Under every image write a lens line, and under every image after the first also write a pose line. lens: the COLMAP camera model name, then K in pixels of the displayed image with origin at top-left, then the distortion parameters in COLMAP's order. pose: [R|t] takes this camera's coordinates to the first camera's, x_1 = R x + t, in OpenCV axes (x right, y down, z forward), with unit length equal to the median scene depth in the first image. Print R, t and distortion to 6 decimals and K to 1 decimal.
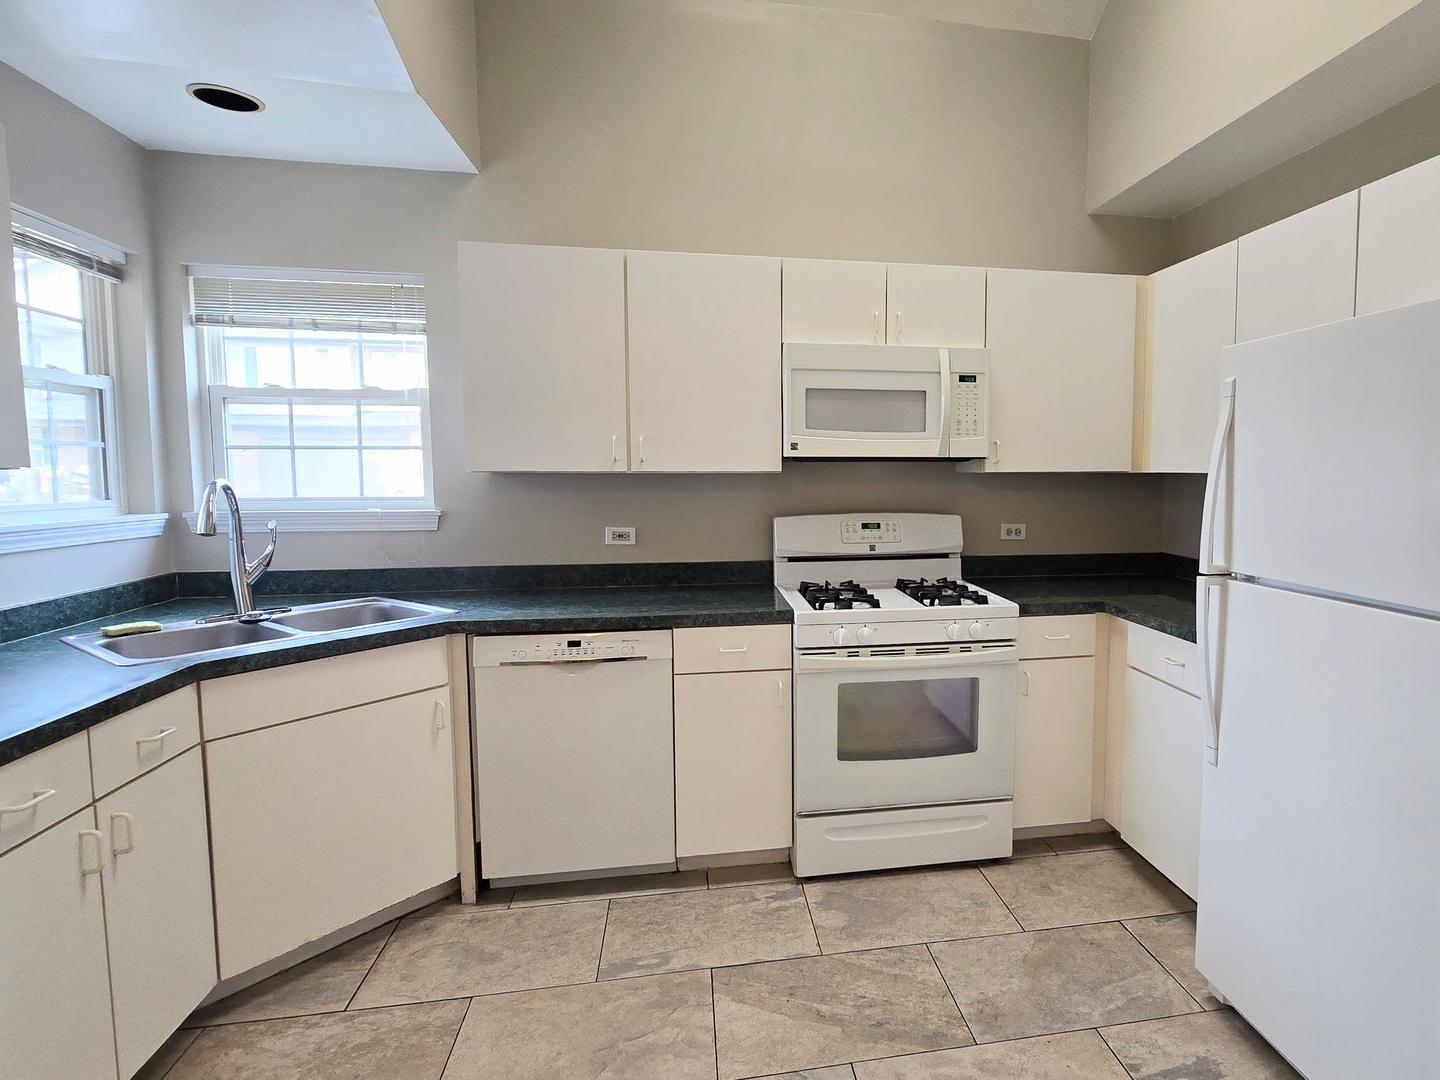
lens RADIAL K [[757.1, 0, 790.3], [0, 757.1, 533.0], [0, 0, 1]] dist [-0.016560, 0.000393]
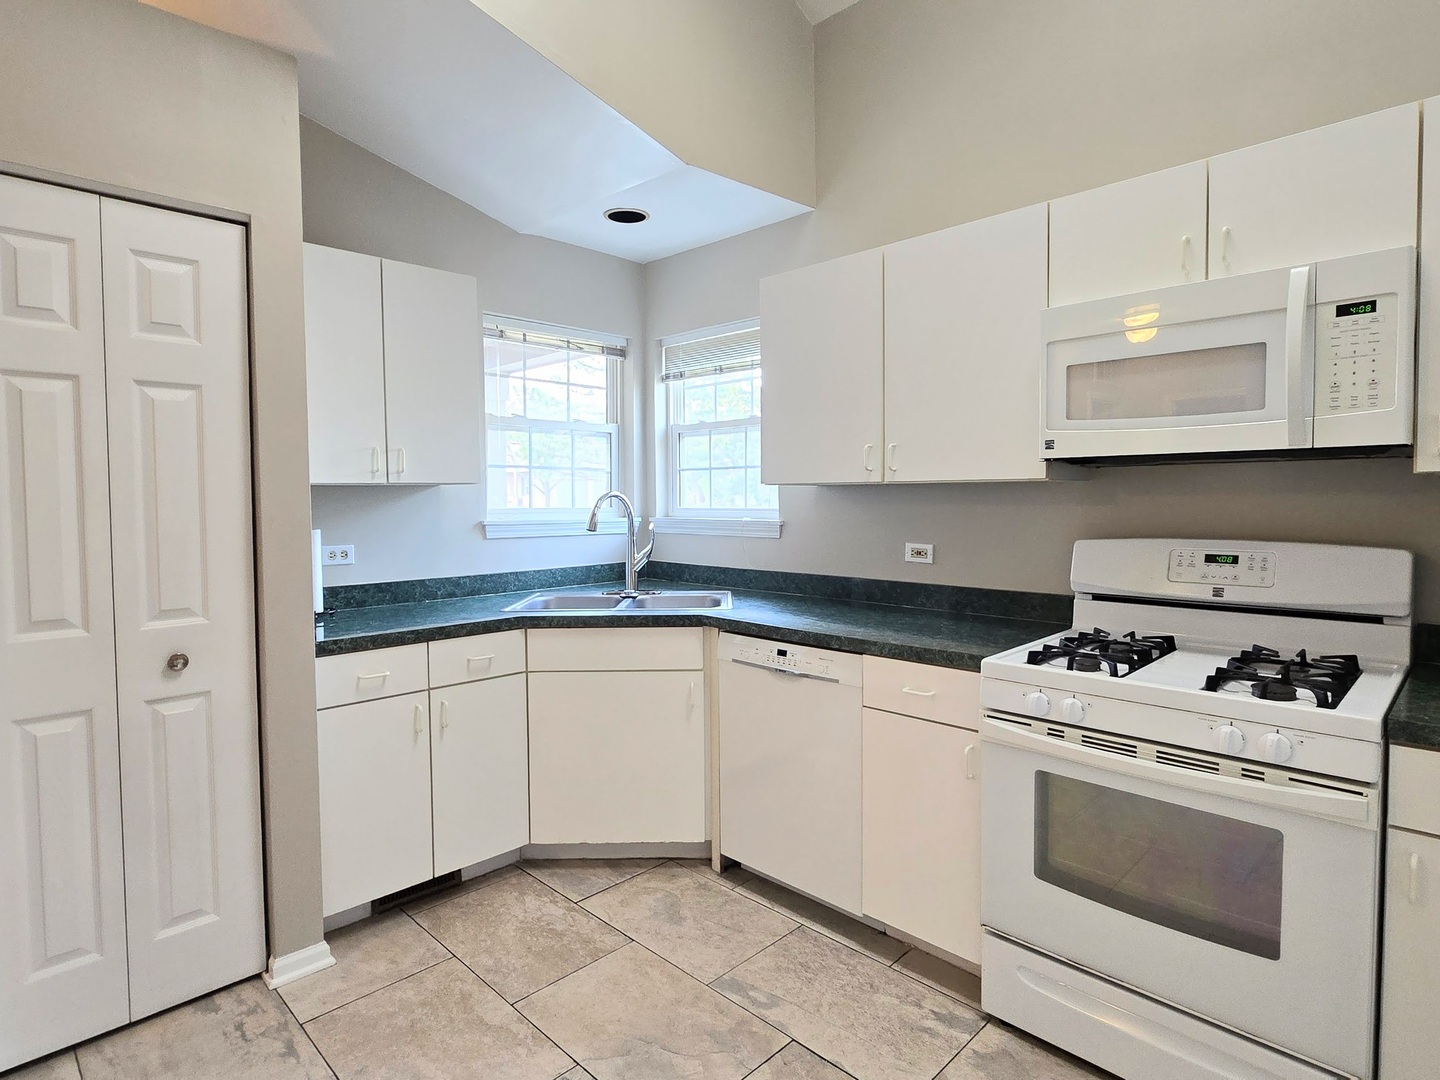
lens RADIAL K [[757.1, 0, 790.3], [0, 757.1, 533.0], [0, 0, 1]] dist [-0.016560, 0.000393]
pose [[0.604142, 0.033284, -0.796181, 0.471774], [-0.059850, 0.998201, -0.003685, -0.008519], [0.794626, 0.049878, 0.605047, 0.358001]]
